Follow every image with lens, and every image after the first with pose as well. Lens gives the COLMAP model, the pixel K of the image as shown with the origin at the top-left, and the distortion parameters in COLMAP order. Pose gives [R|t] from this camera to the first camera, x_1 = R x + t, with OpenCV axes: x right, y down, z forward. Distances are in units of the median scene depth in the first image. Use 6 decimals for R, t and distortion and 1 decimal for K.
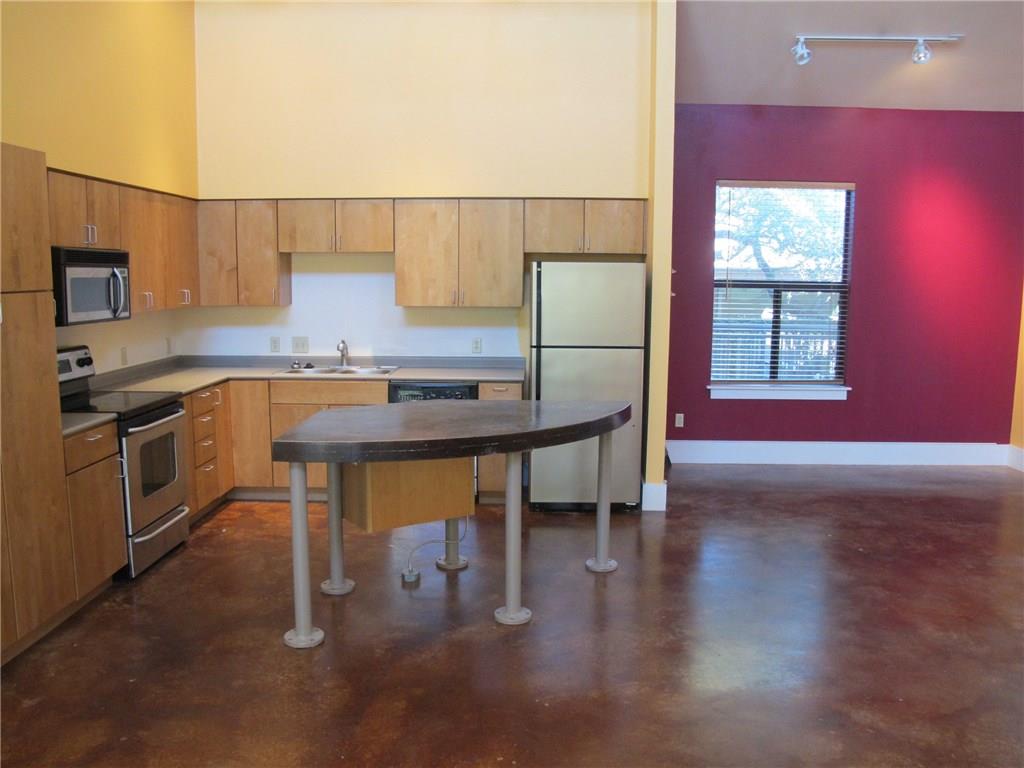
lens RADIAL K [[864.5, 0, 514.5], [0, 864.5, 406.2], [0, 0, 1]] dist [-0.141813, 0.101292]
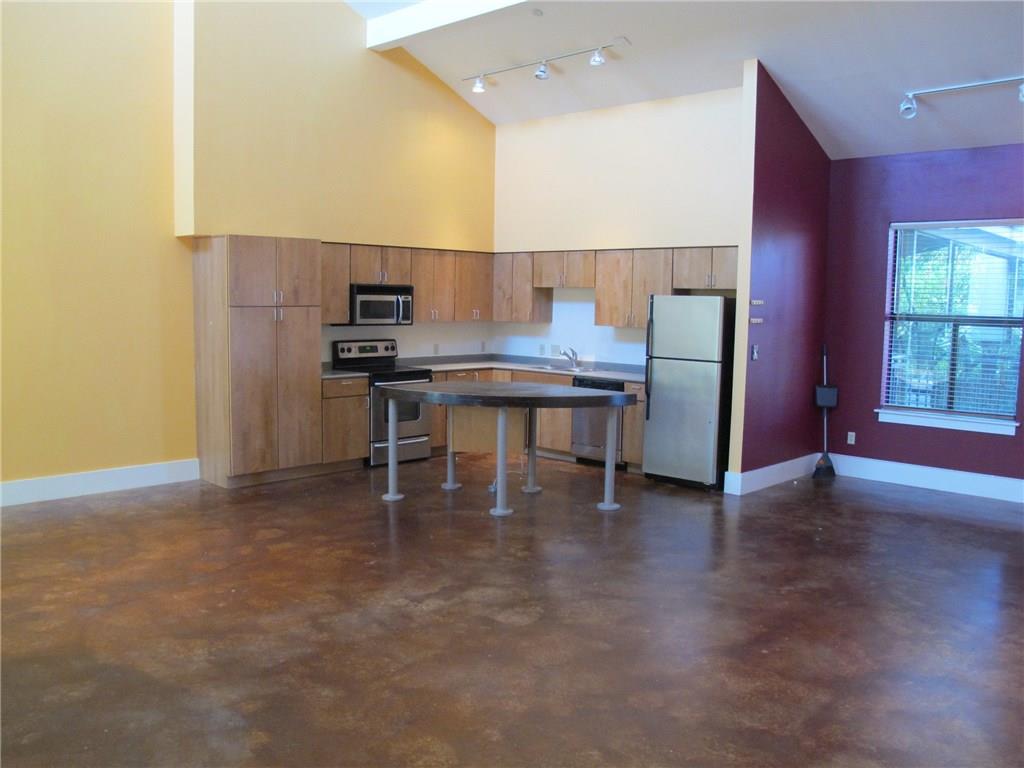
lens RADIAL K [[864.5, 0, 506.6], [0, 864.5, 391.3], [0, 0, 1]] dist [-0.141813, 0.101292]
pose [[0.739815, 0.076905, -0.668401, 0.723003], [-0.114375, 0.993361, -0.012302, 0.025618], [0.663018, 0.085549, 0.743699, -0.145721]]
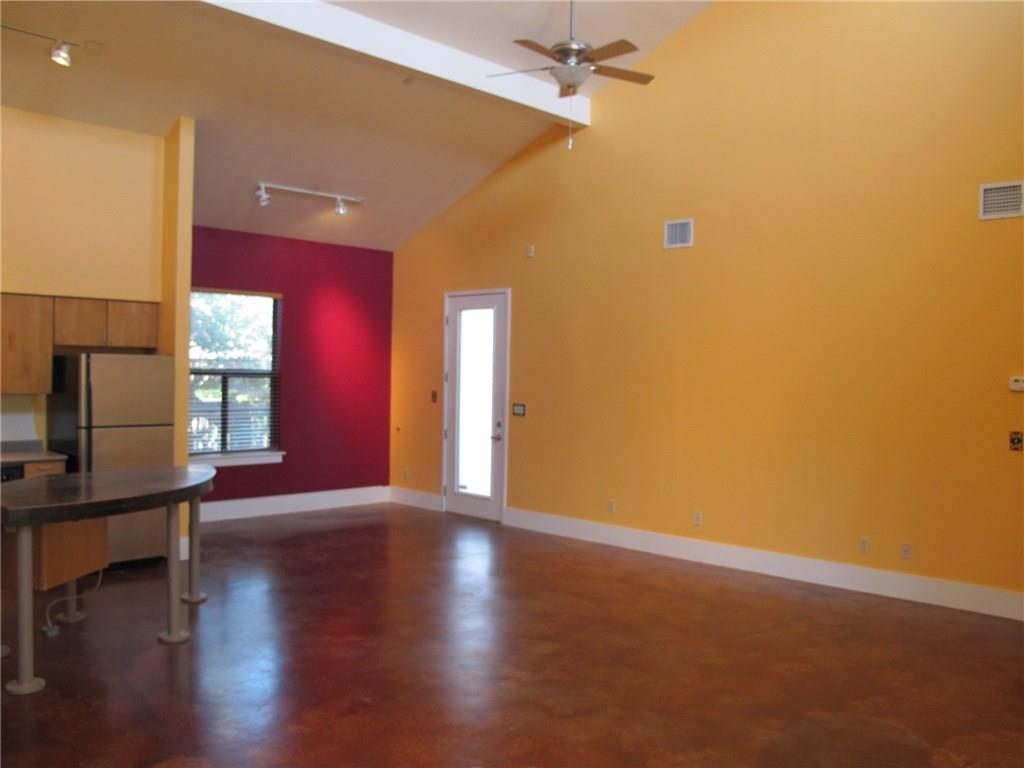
lens RADIAL K [[864.5, 0, 504.0], [0, 864.5, 391.4], [0, 0, 1]] dist [-0.141813, 0.101292]
pose [[0.683974, -0.011714, 0.729412, -0.379721], [0.097543, 0.992361, -0.075530, 0.020102], [-0.722956, 0.122810, 0.679892, -0.148697]]
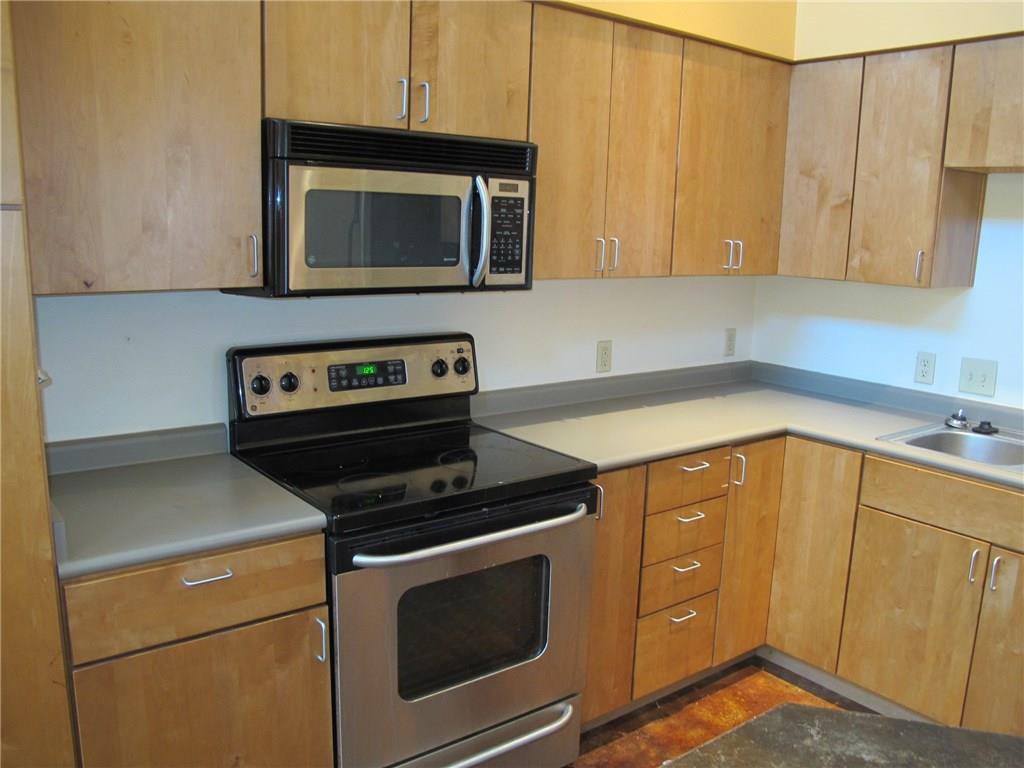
lens RADIAL K [[864.5, 0, 510.4], [0, 864.5, 396.8], [0, 0, 1]] dist [-0.141813, 0.101292]
pose [[0.629485, 0.164150, -0.759476, -0.071359], [-0.142164, 0.985262, 0.095119, -0.073137], [0.763896, 0.048094, 0.643544, 0.561415]]
